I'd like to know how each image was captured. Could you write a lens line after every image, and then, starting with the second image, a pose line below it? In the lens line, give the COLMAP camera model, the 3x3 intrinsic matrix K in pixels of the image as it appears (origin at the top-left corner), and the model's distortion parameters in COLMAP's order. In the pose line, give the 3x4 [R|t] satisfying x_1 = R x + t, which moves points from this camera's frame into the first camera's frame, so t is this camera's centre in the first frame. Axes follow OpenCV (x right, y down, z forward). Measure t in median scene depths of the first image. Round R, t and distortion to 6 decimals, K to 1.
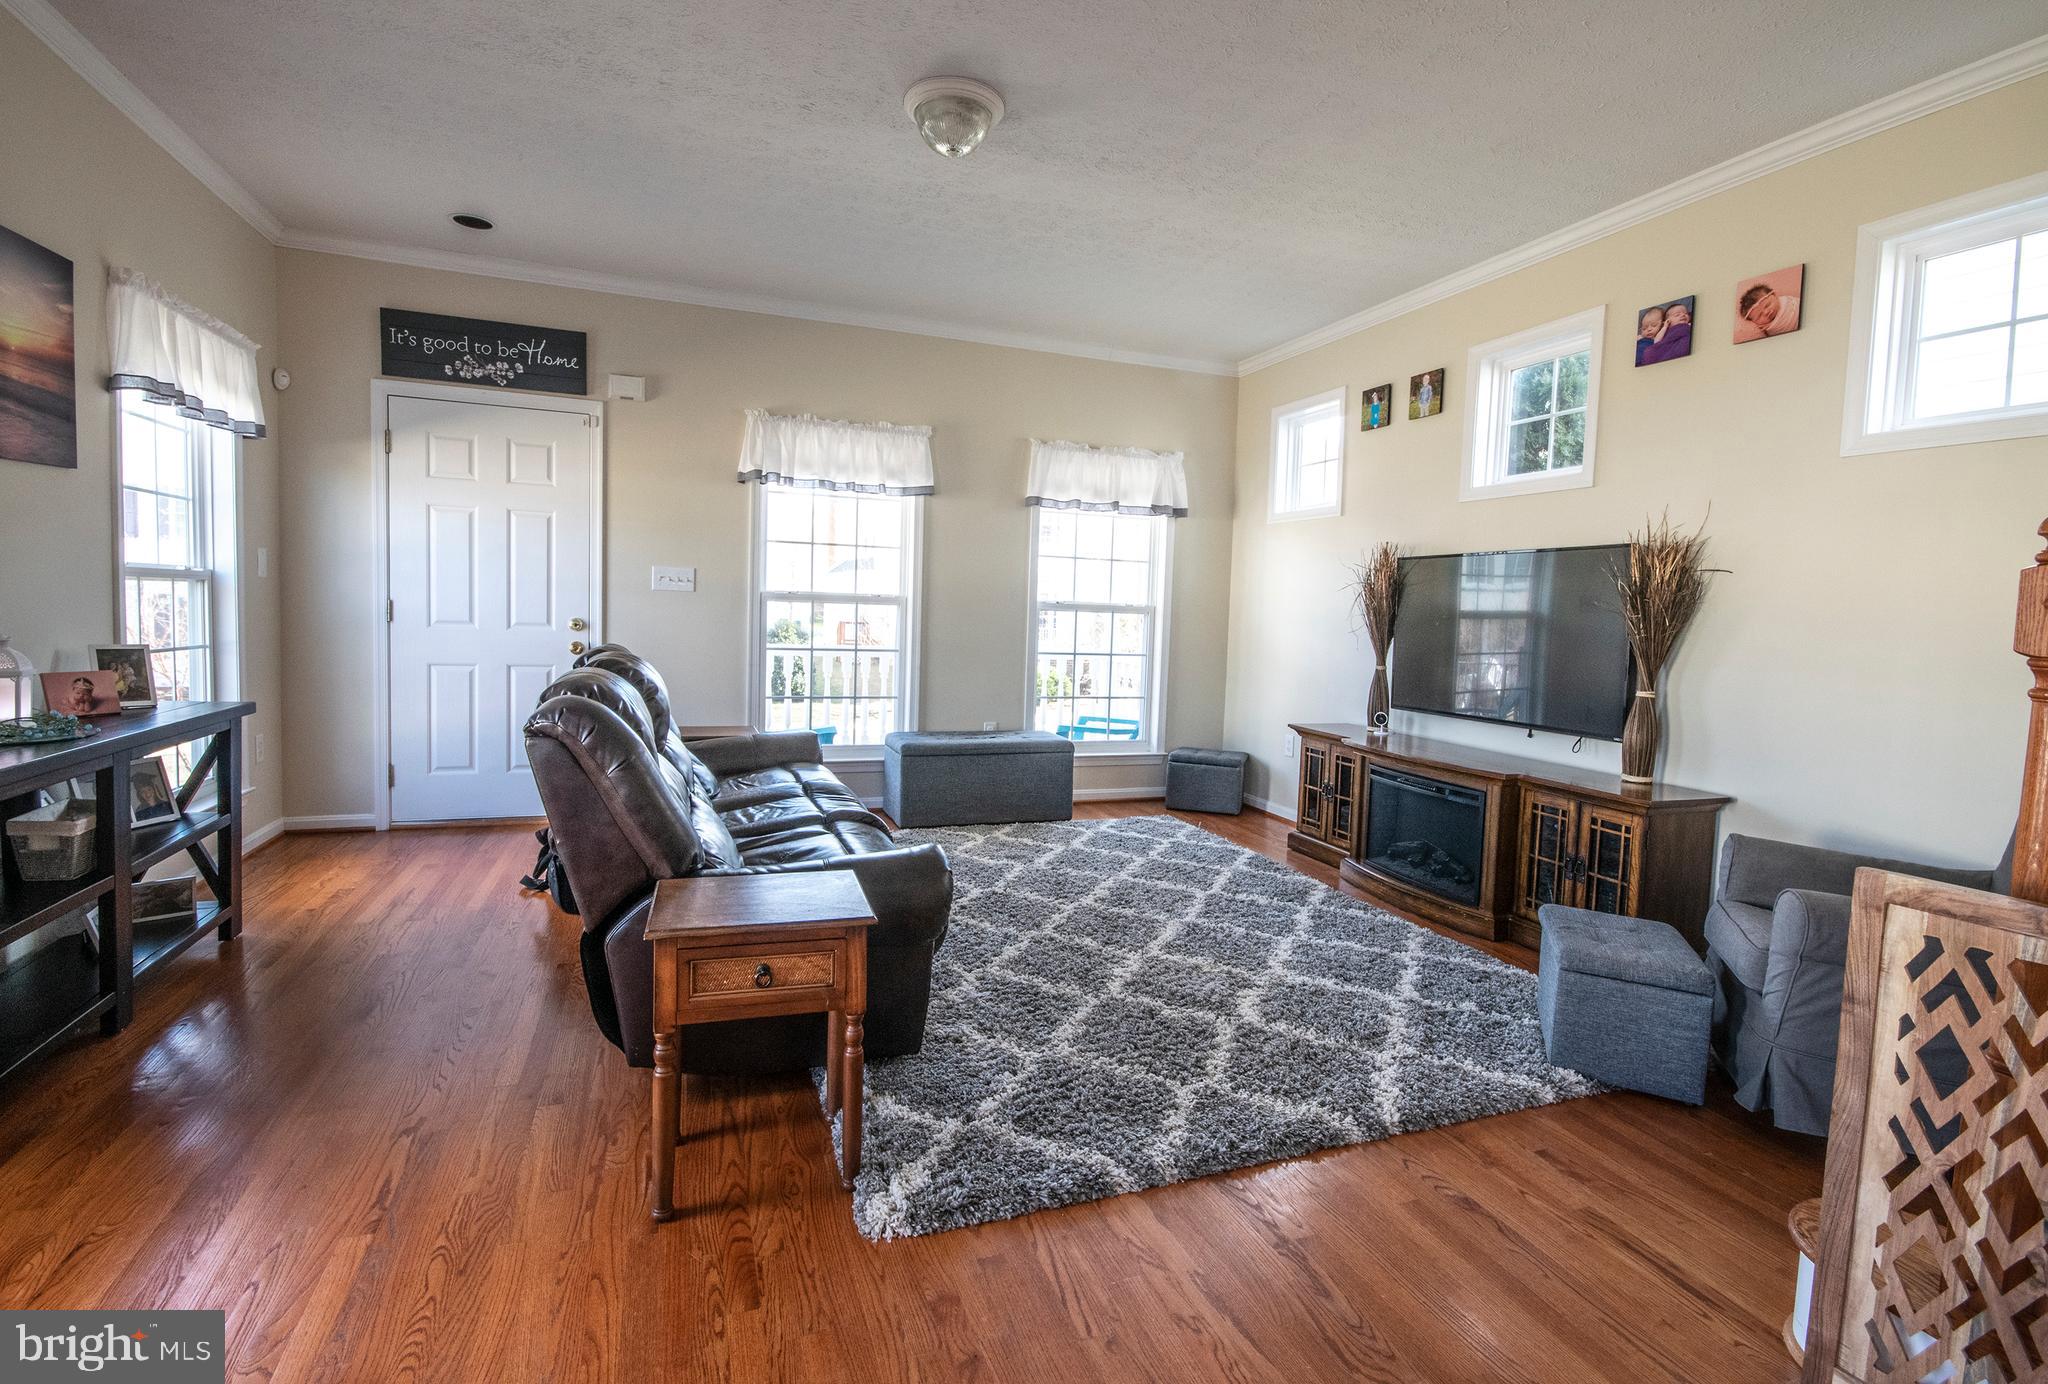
lens RADIAL K [[1008.7, 0, 1024.0], [0, 1008.7, 692.0], [0, 0, 1]] dist [0.000184, 0.000117]
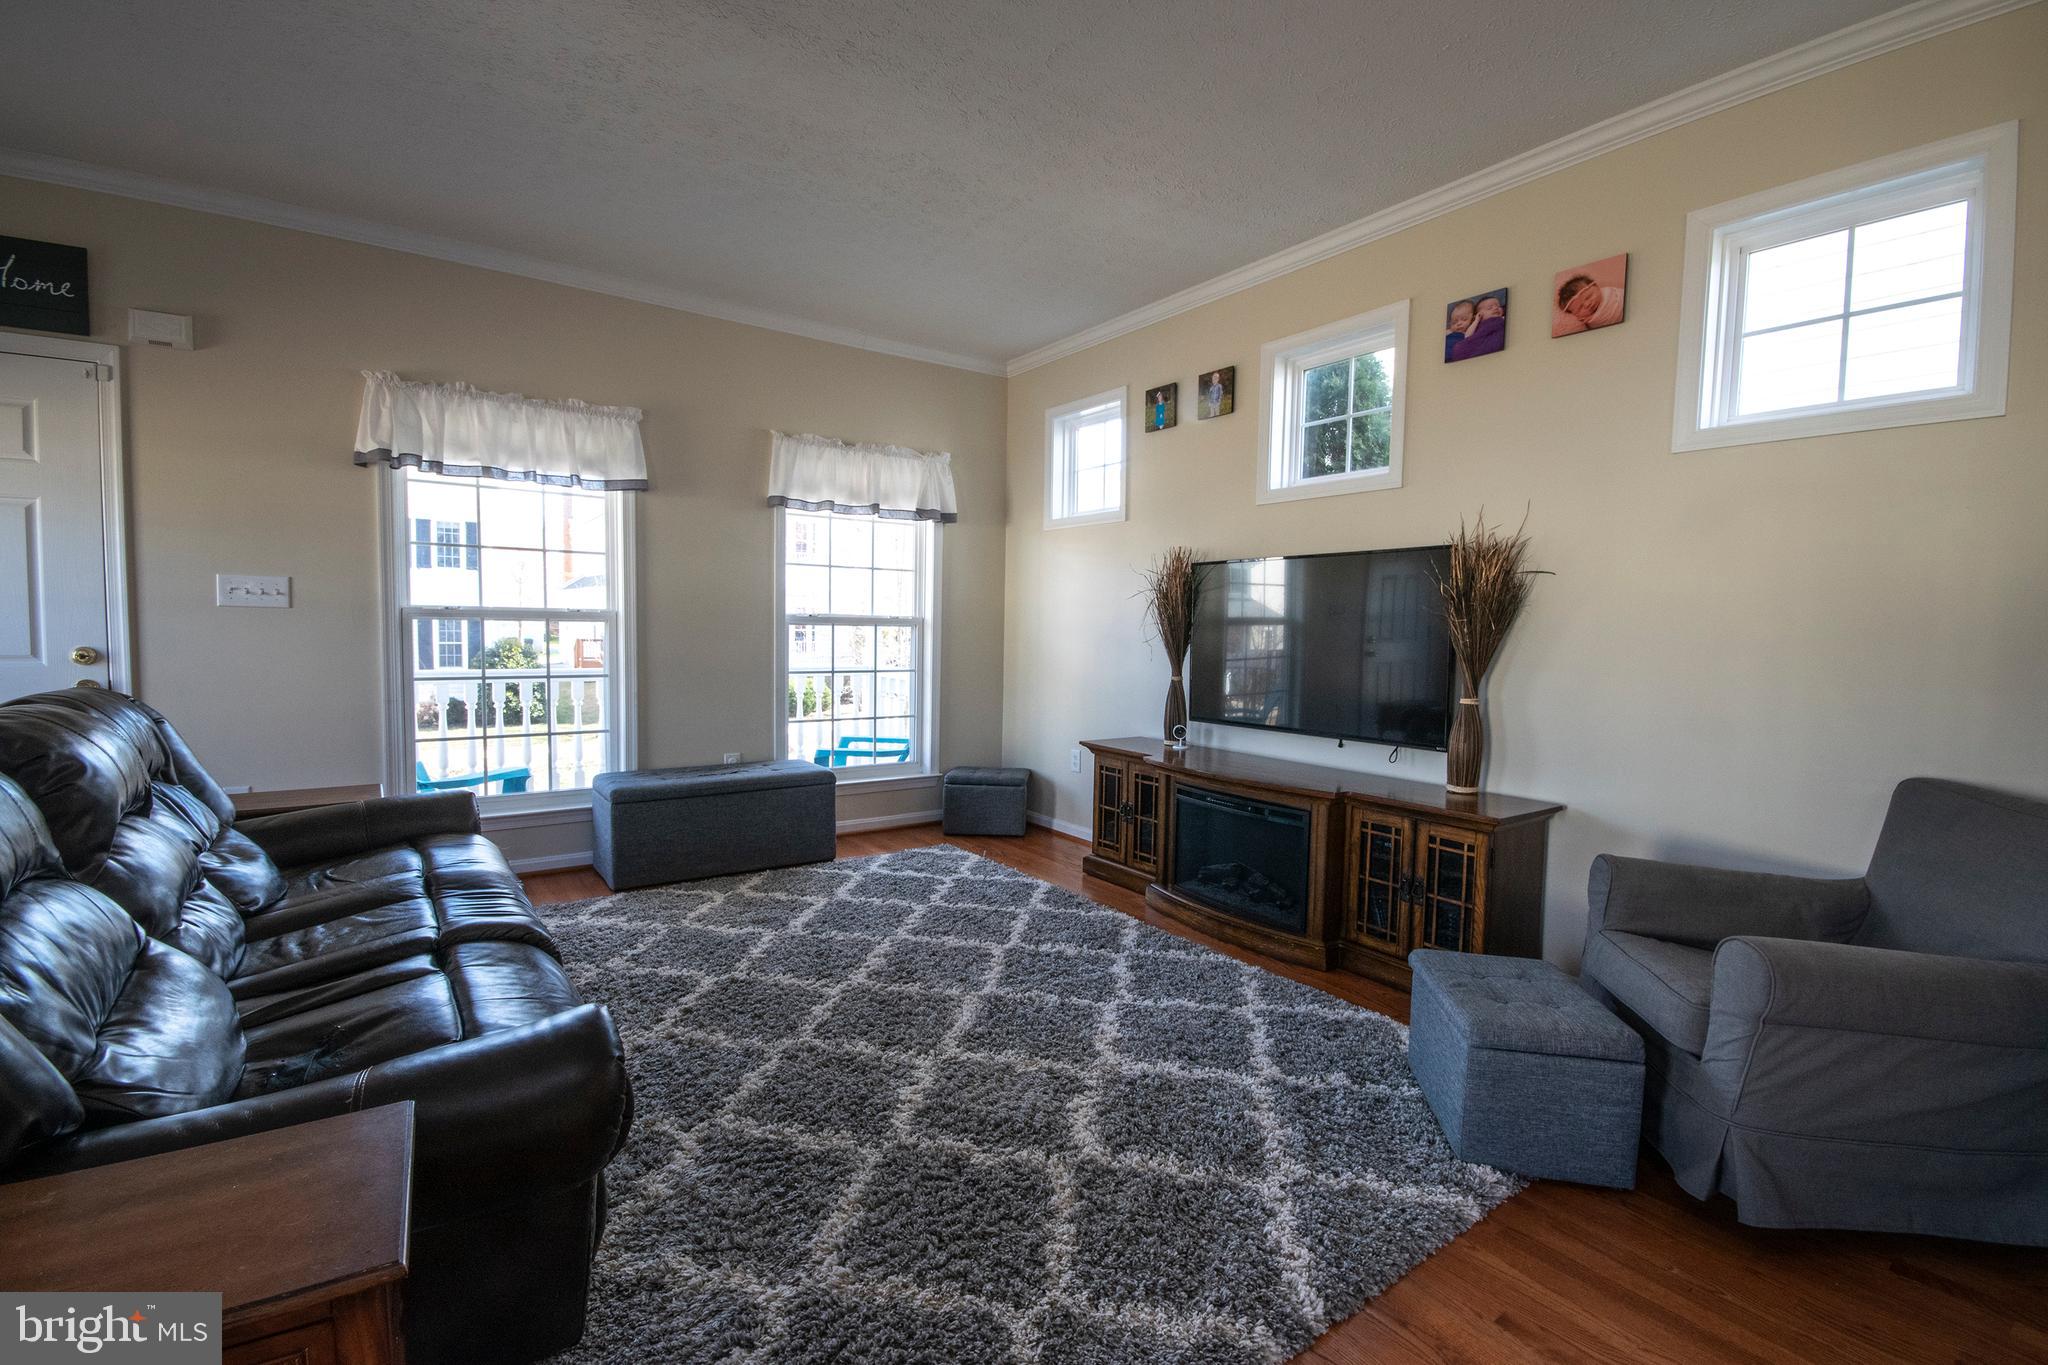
lens RADIAL K [[901.1, 0, 1187.7], [0, 901.1, 645.1], [0, 0, 1]] dist [-0.000234, 0.000500]
pose [[0.911006, -0.027788, 0.411455, 0.015376], [0.049753, 0.997845, -0.042769, -0.021186], [-0.409380, 0.059434, 0.910426, 0.248727]]
